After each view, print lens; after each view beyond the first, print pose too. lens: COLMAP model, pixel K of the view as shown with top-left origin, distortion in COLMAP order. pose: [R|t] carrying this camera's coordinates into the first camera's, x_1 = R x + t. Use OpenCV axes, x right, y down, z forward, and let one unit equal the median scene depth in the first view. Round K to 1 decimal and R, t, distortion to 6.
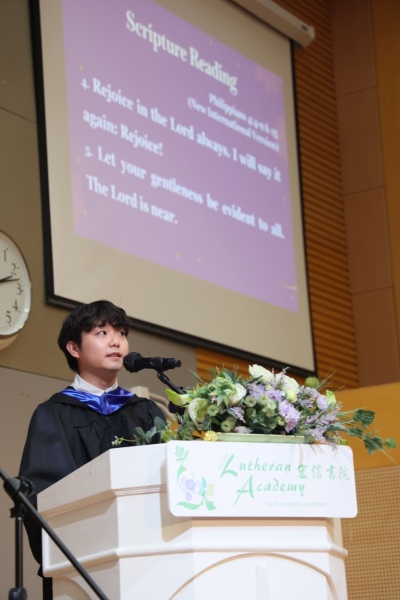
lens RADIAL K [[1735.3, 0, 198.6], [0, 1735.3, 297.8], [0, 0, 1]] dist [0.791057, 0.000000]
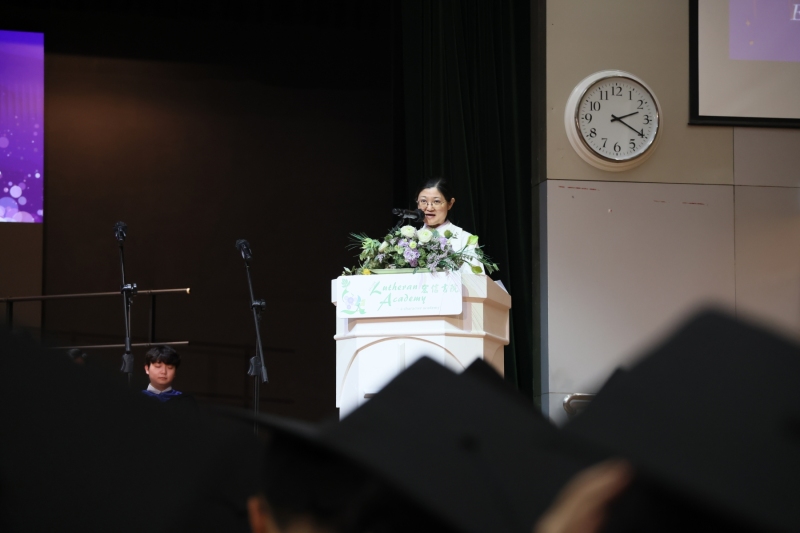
lens RADIAL K [[2313.7, 0, 400.8], [0, 2313.7, 267.1], [0, 0, 1]] dist [0.791057, 0.000000]
pose [[0.706324, -0.026731, -0.707384, 1.601335], [0.126646, 0.987936, 0.089124, -0.120667], [0.696467, -0.152538, 0.701189, -0.557460]]
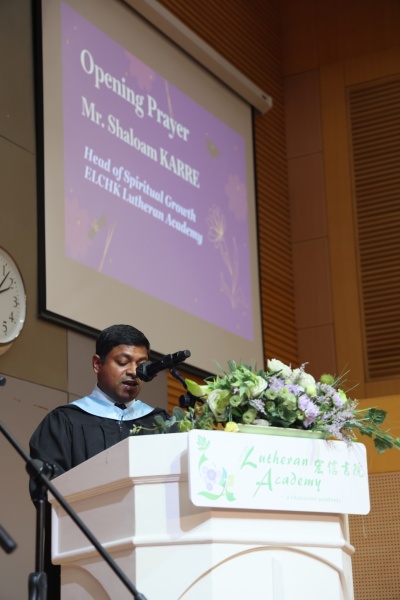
lens RADIAL K [[1395.0, 0, 201.3], [0, 1395.0, 302.4], [0, 0, 1]] dist [0.492059, 0.000000]
pose [[0.997868, 0.039712, 0.051784, -0.053133], [-0.037857, 0.998623, -0.036316, 0.037144], [-0.053155, 0.034278, 0.997998, 0.197556]]
